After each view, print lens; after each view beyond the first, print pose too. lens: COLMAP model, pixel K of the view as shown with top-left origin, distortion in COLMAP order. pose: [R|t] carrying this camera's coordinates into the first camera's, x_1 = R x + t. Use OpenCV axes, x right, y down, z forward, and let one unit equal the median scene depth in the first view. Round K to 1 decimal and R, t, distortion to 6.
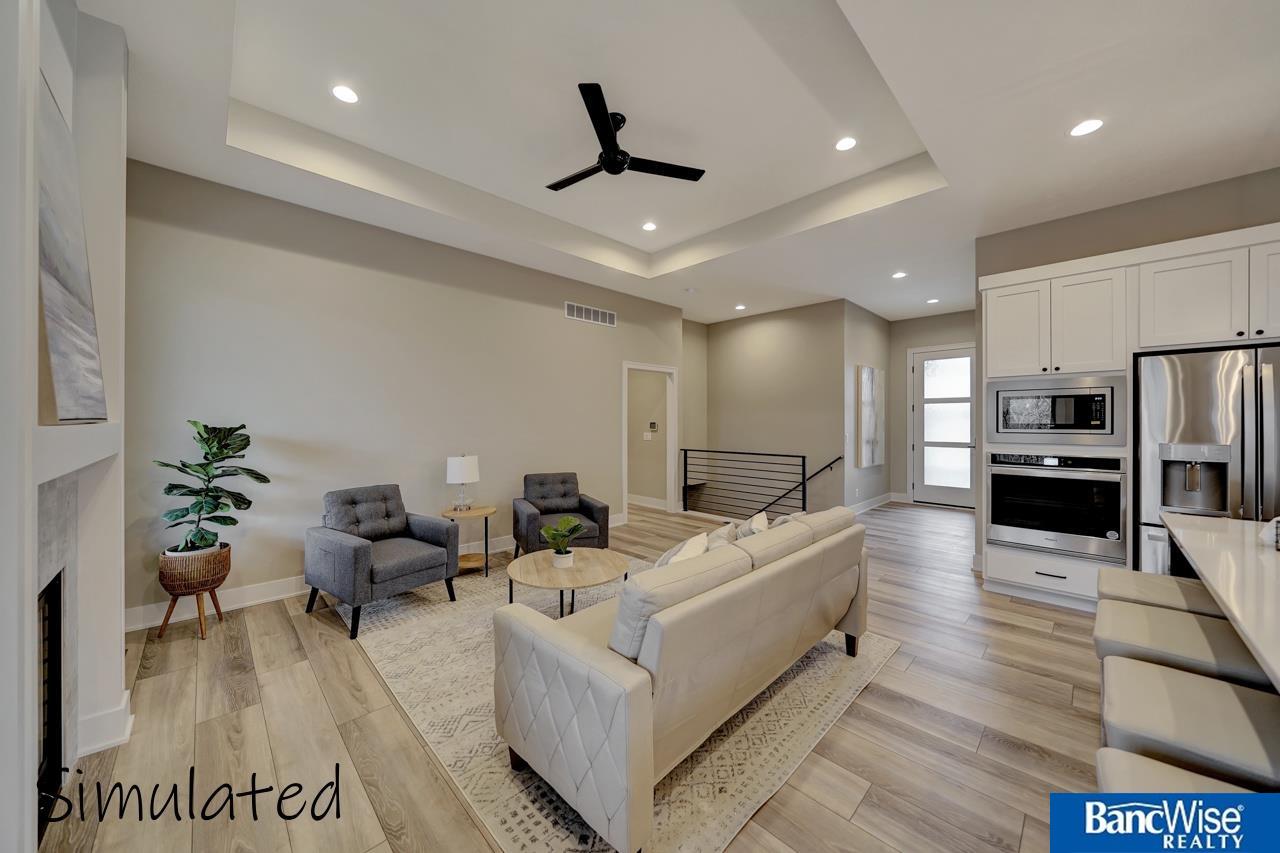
lens RADIAL K [[447.3, 0, 636.6], [0, 447.3, 415.9], [0, 0, 1]] dist [-0.001512, -0.000035]
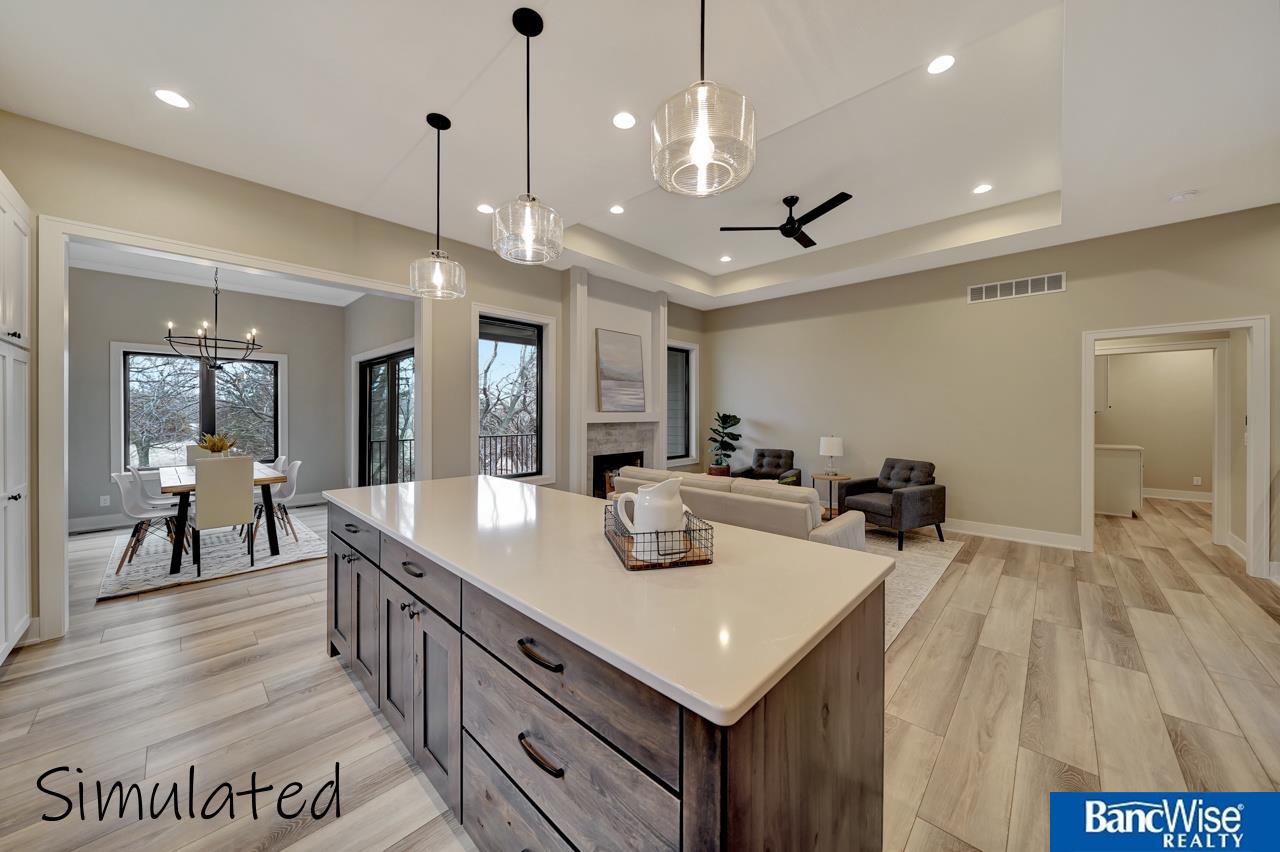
lens RADIAL K [[444.3, 0, 643.9], [0, 444.3, 414.0], [0, 0, 1]] dist [0.000744, 0.000040]
pose [[0.048110, 0.002503, -0.998839, 1.302931], [0.009802, 0.999948, 0.002978, 0.008730], [0.998794, -0.009934, 0.048083, 0.449233]]
